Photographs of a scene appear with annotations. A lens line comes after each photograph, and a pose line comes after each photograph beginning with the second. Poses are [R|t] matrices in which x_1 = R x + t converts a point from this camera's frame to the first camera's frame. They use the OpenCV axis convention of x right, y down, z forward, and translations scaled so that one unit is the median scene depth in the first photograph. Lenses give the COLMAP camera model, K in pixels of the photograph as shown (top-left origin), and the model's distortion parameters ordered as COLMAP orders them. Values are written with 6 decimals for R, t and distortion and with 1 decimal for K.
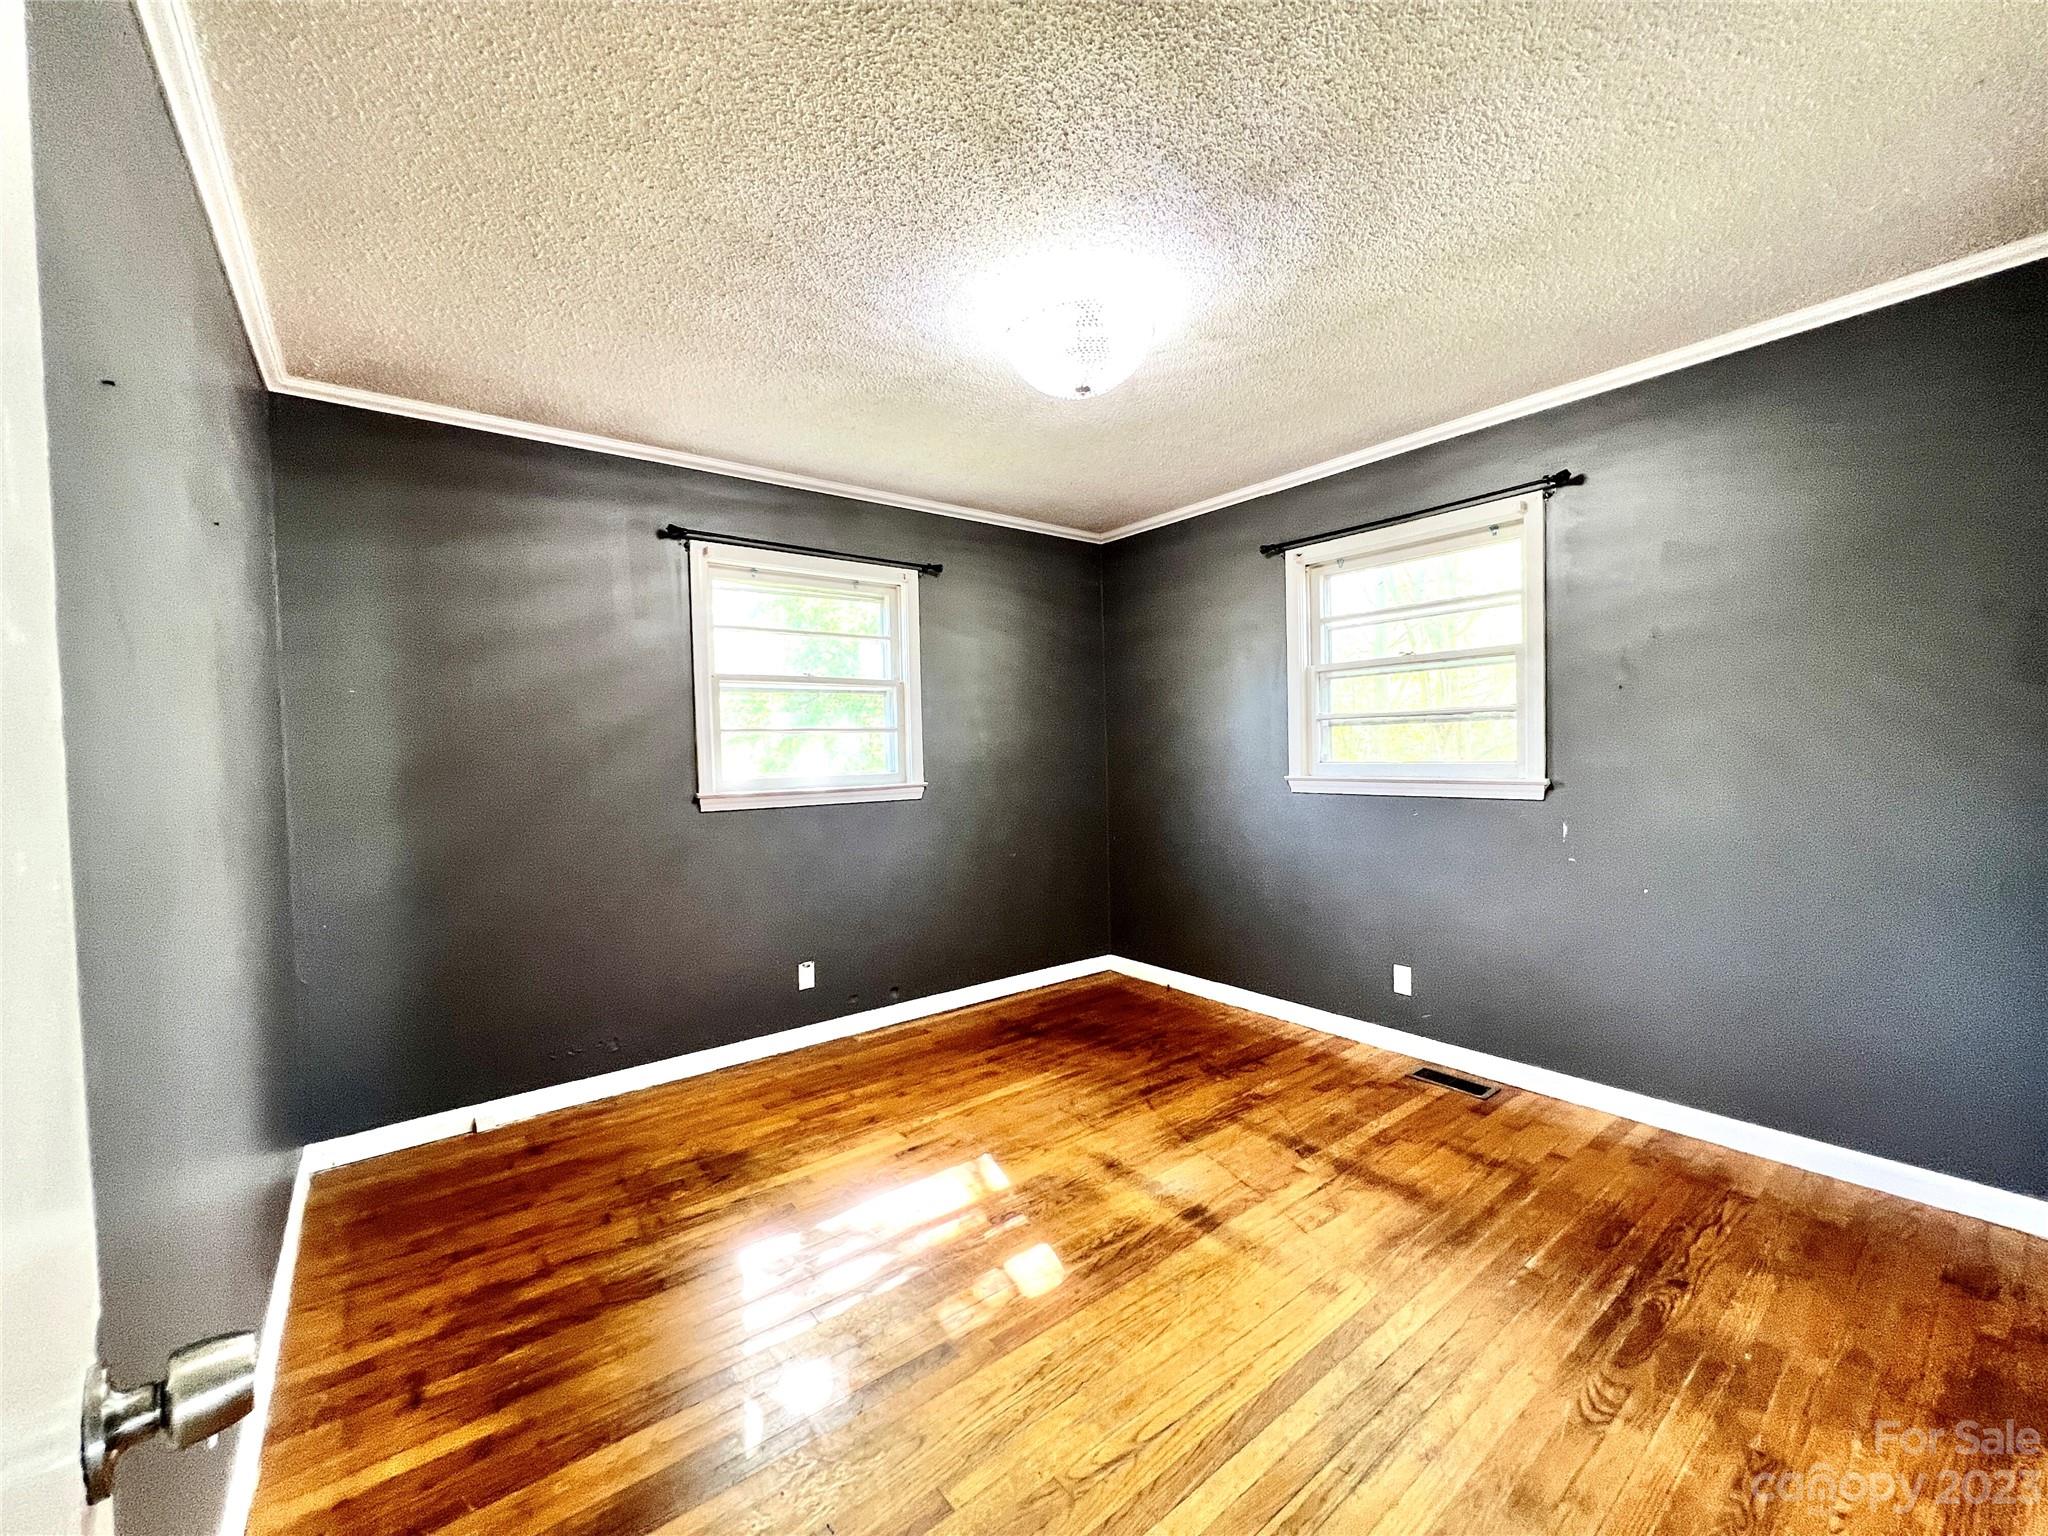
lens RADIAL K [[821.6, 0, 1026.9], [0, 821.6, 765.2], [0, 0, 1]] dist [0.002432, -0.000094]
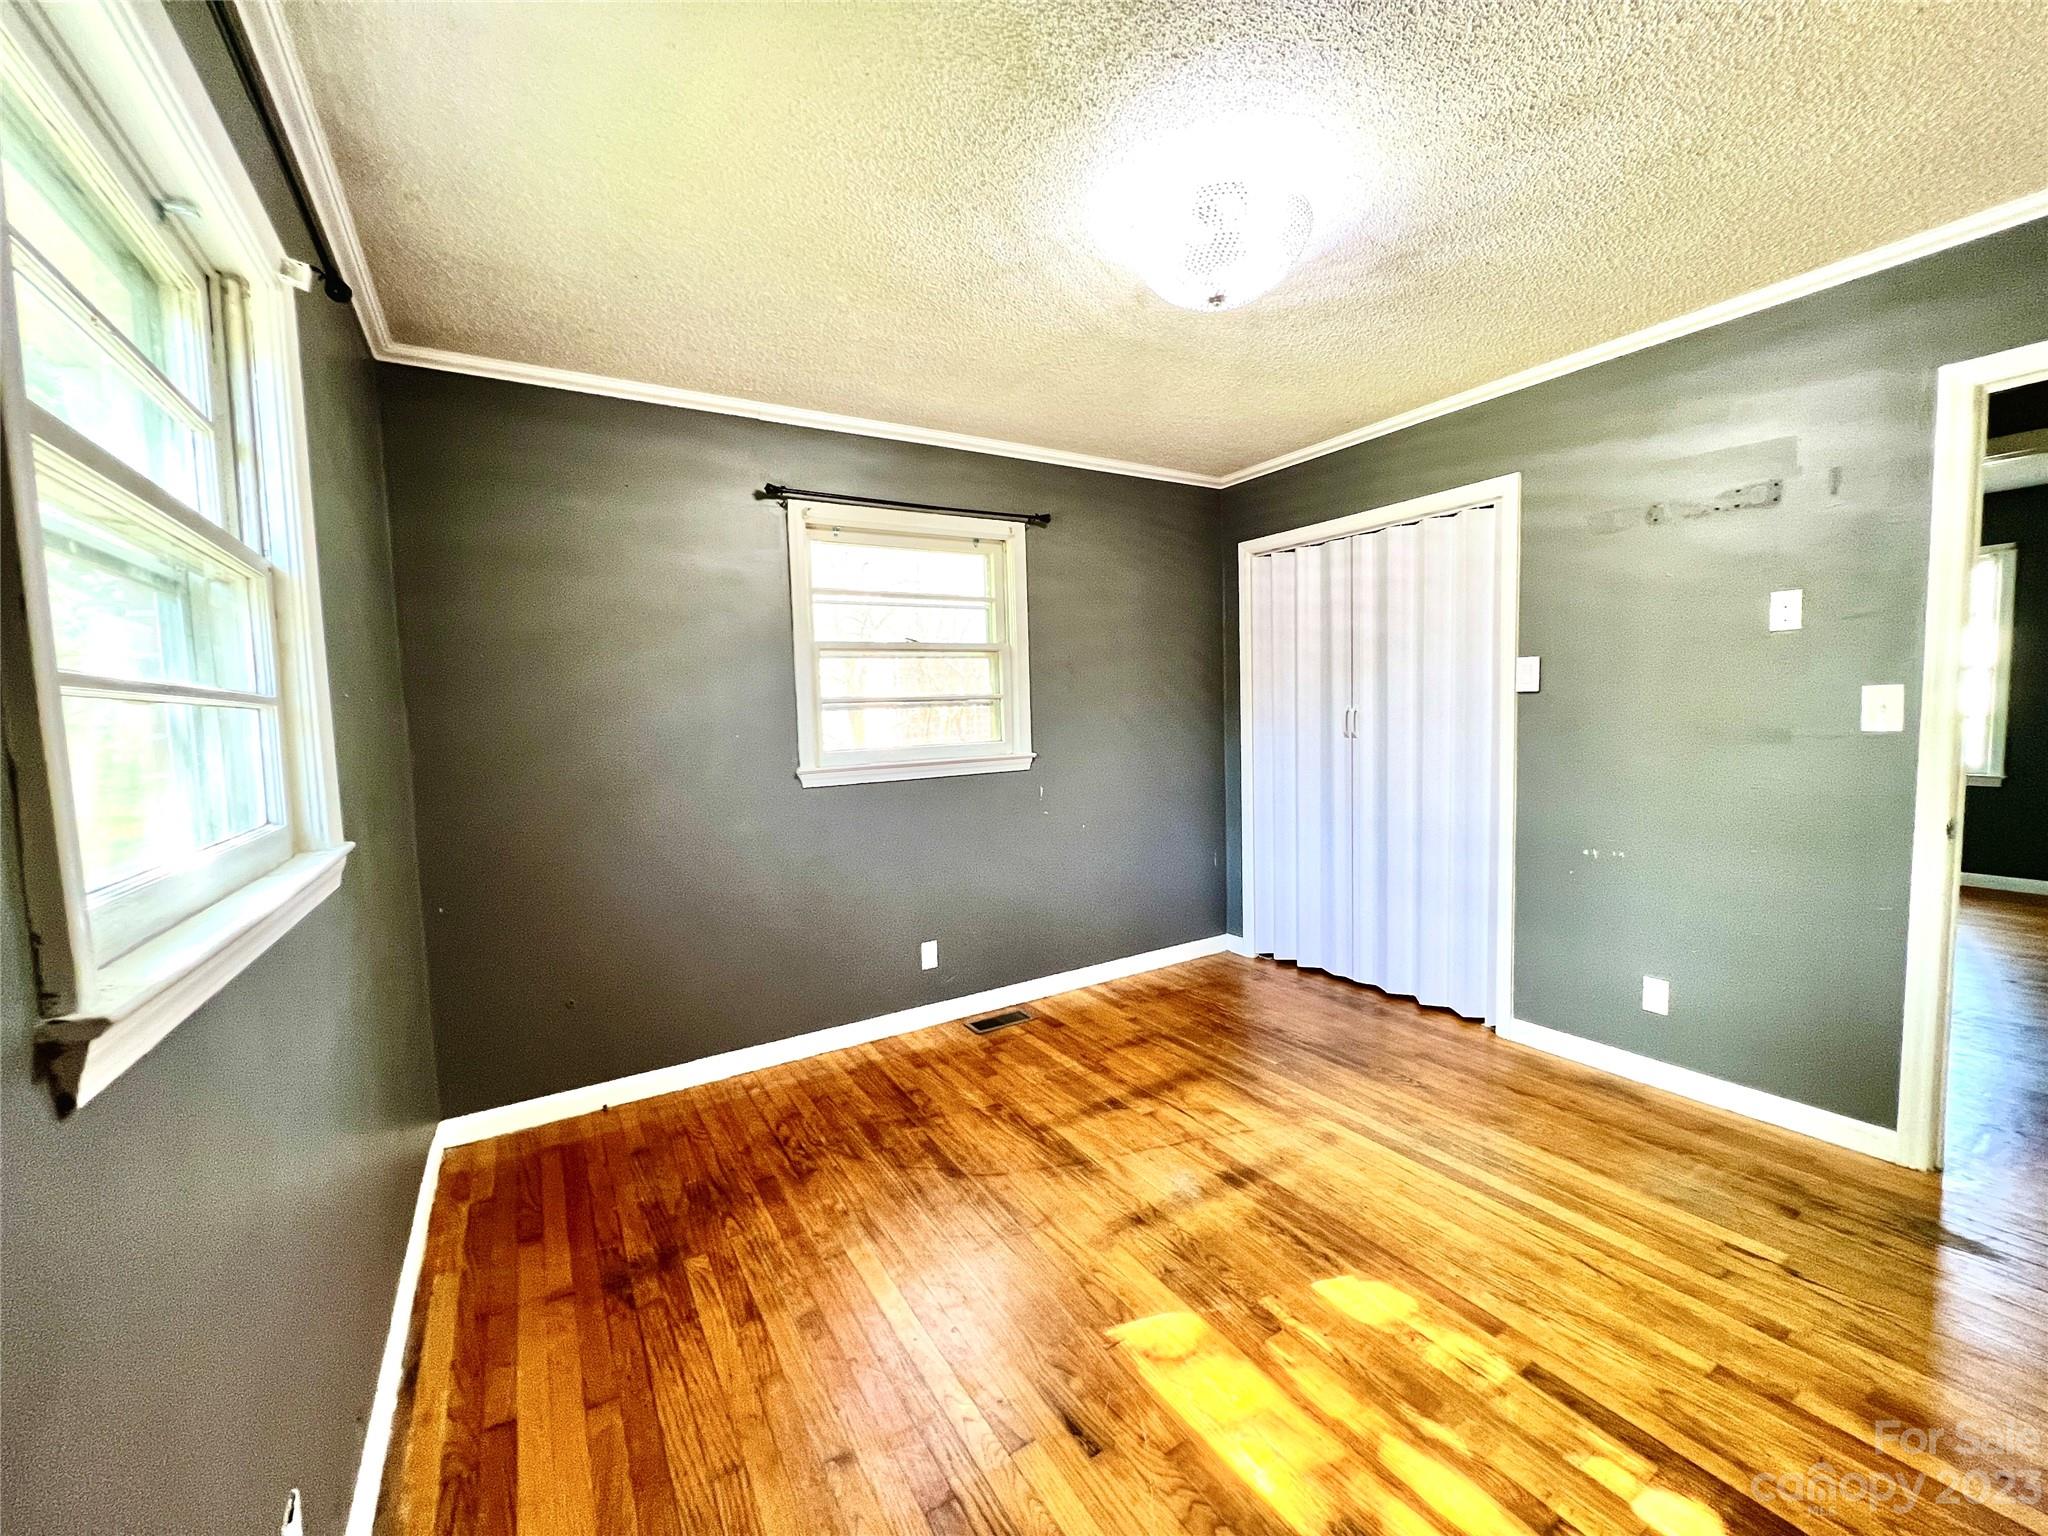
lens RADIAL K [[821.6, 0, 1017.3], [0, 821.6, 768.3], [0, 0, 1]] dist [0.002432, -0.000094]
pose [[0.114967, -0.054376, 0.991880, -0.636864], [0.052884, 0.997420, 0.048550, -0.022490], [-0.991961, 0.046873, 0.117546, 0.878024]]
